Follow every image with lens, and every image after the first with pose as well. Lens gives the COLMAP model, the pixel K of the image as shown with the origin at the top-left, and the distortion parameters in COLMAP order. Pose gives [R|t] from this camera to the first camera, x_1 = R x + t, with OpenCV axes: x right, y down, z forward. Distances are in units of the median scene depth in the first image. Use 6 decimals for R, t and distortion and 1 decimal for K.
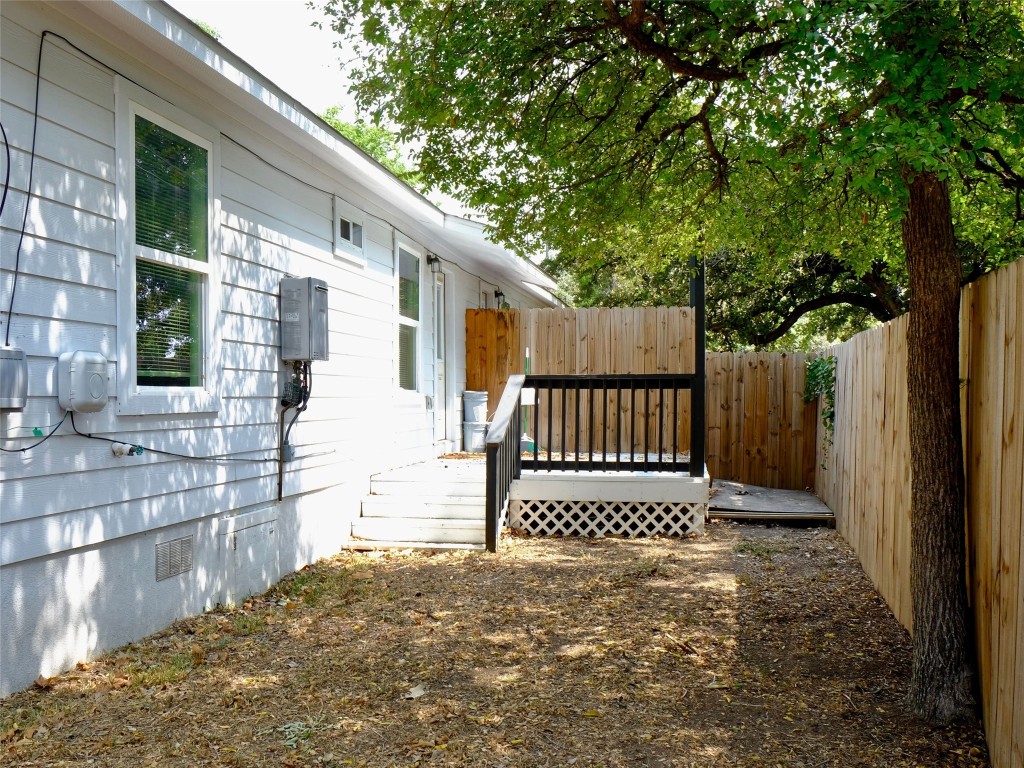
lens RADIAL K [[960.8, 0, 512.0], [0, 960.8, 384.0], [0, 0, 1]] dist [-0.014589, 0.008383]
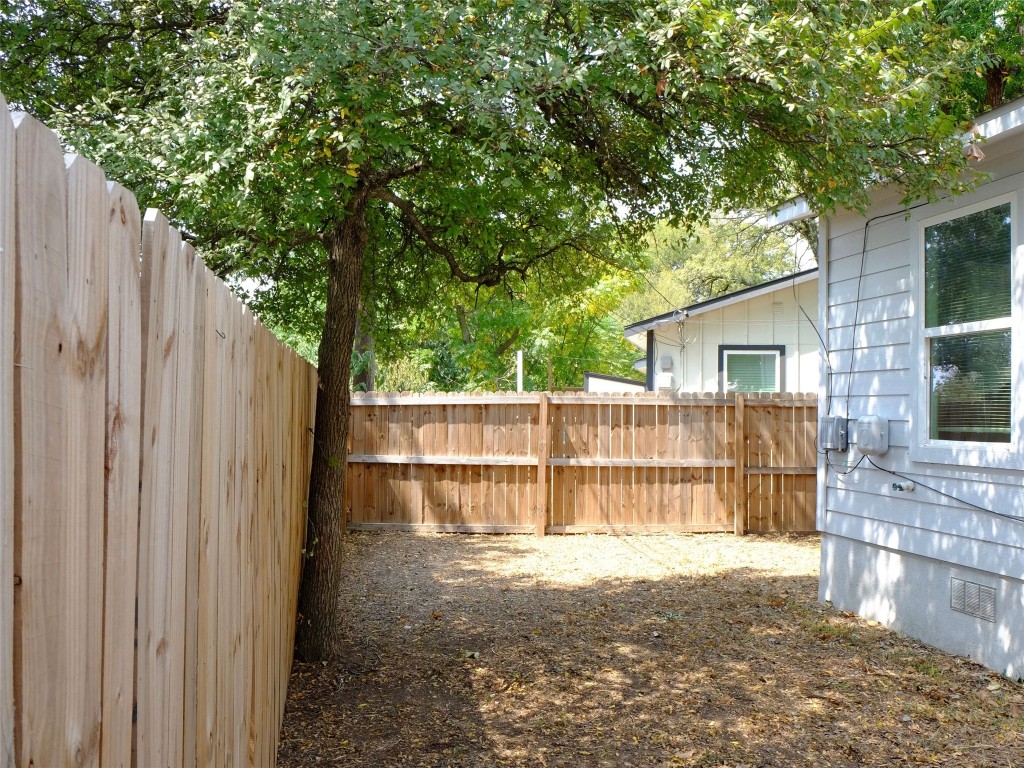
lens RADIAL K [[900.9, 0, 531.8], [0, 900.9, 380.0], [0, 0, 1]] dist [-0.033019, 0.027355]
pose [[-0.914106, -0.033064, -0.404124, 0.507119], [-0.014111, 0.998660, -0.049787, -0.009052], [0.405229, -0.039808, -0.913348, 1.675690]]
